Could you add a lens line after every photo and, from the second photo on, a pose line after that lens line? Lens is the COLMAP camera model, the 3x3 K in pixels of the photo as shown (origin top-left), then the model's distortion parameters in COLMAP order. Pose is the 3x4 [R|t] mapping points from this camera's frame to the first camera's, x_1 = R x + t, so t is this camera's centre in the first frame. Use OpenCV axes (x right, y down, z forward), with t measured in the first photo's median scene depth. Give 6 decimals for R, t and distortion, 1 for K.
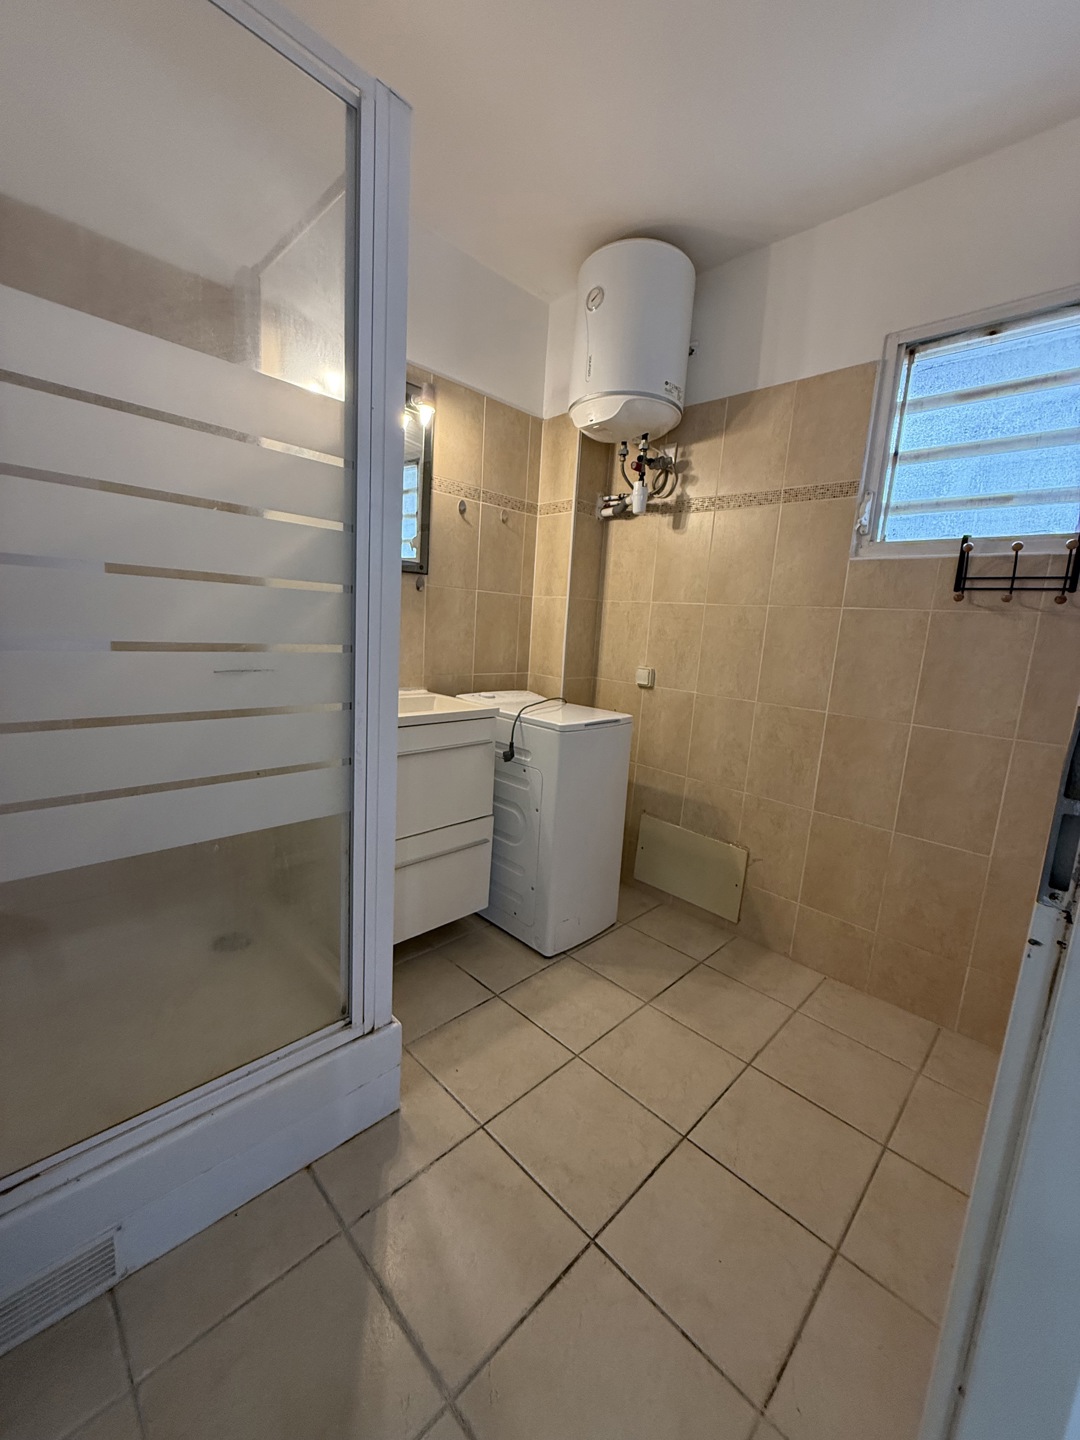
lens RADIAL K [[573.8, 0, 539.1], [0, 573.8, 716.5], [0, 0, 1]] dist [-0.001851, -0.000171]
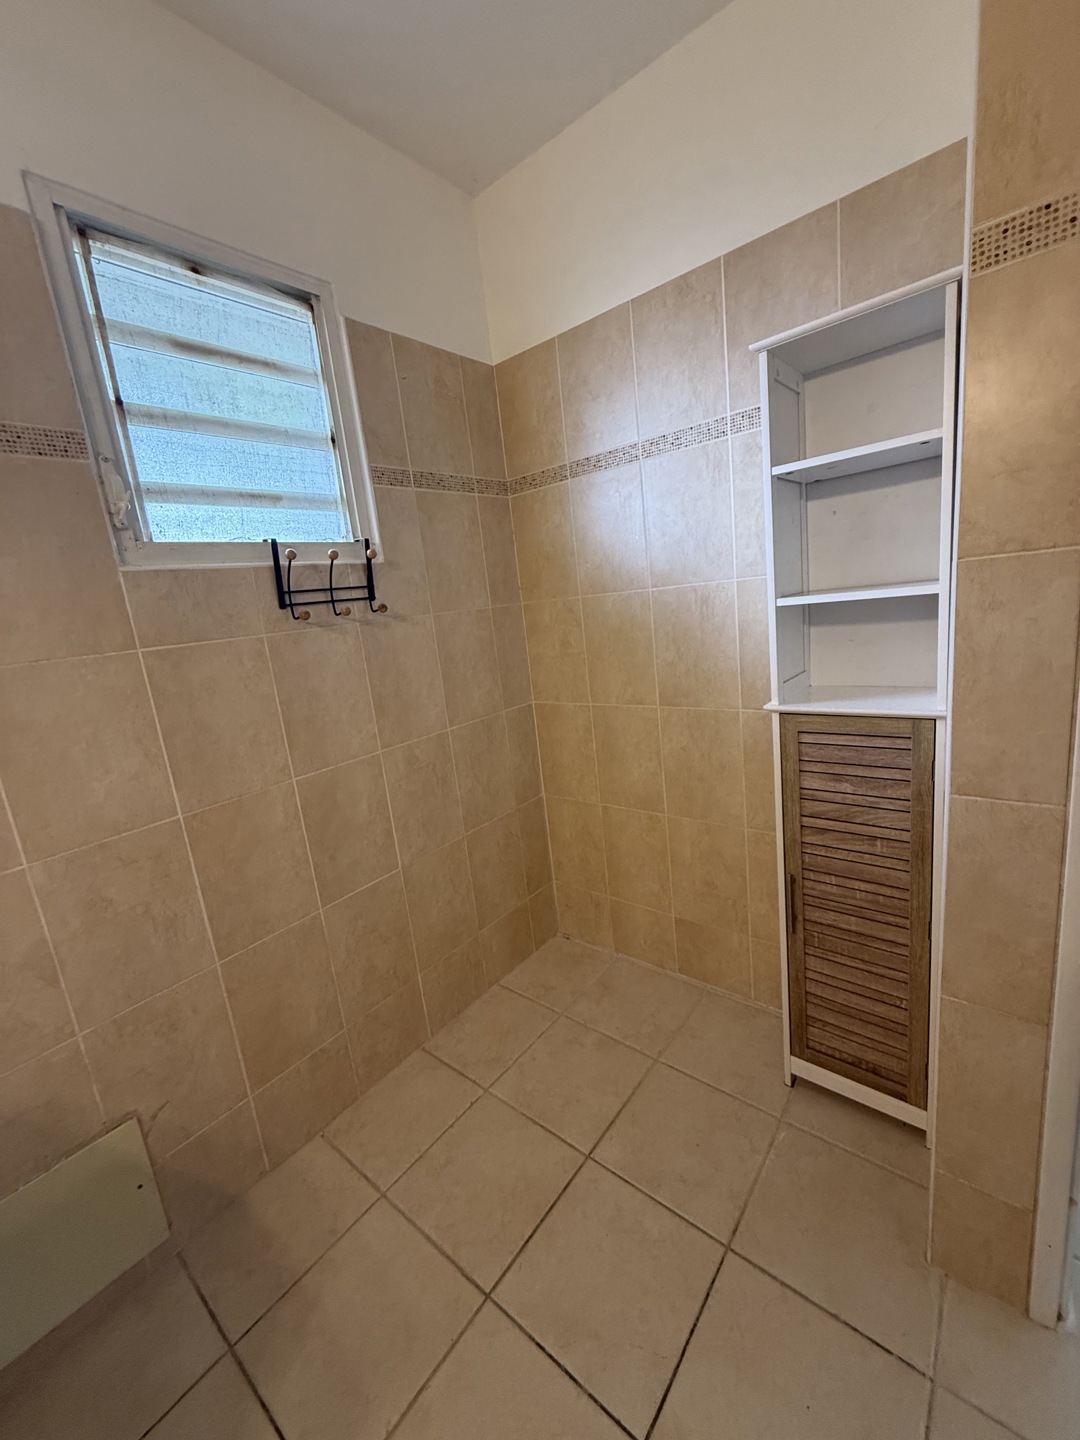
lens RADIAL K [[573.8, 0, 539.1], [0, 573.8, 716.5], [0, 0, 1]] dist [-0.001851, -0.000171]
pose [[-0.105636, -0.250094, 0.962442, -0.118954], [0.263946, 0.926088, 0.269618, -0.192081], [-0.958735, 0.282514, -0.031817, 0.694455]]
